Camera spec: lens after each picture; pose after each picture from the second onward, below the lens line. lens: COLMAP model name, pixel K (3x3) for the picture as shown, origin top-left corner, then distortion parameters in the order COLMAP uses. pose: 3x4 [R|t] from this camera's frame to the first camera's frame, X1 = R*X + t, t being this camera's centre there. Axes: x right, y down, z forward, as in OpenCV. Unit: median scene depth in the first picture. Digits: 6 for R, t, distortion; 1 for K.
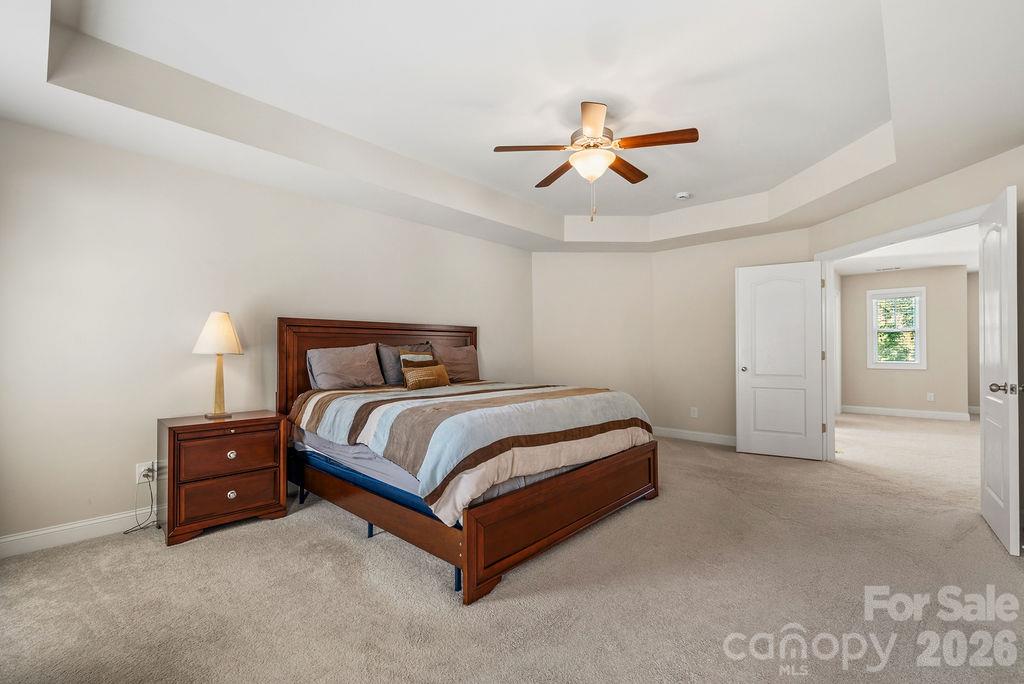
lens RADIAL K [[441.7, 0, 509.0], [0, 441.7, 345.2], [0, 0, 1]] dist [-0.000522, -0.000140]
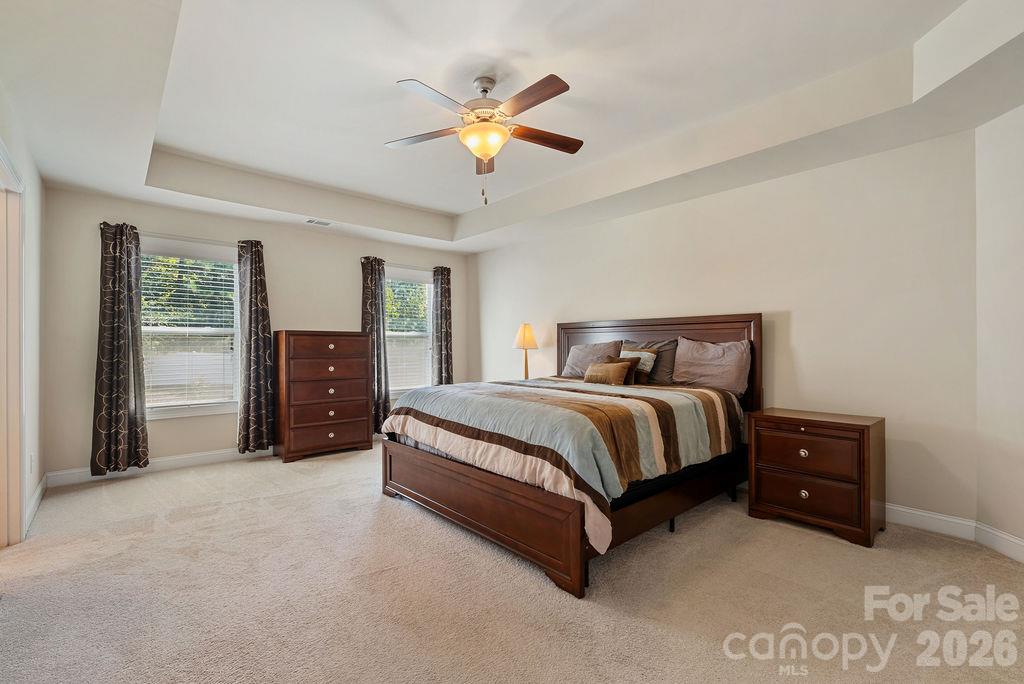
lens RADIAL K [[441.7, 0, 509.0], [0, 441.7, 345.2], [0, 0, 1]] dist [-0.000522, -0.000140]
pose [[-0.100736, 0.002176, -0.994911, 0.939357], [0.013837, 0.999904, 0.000786, 0.004380], [0.994817, -0.013687, -0.100757, 0.984811]]
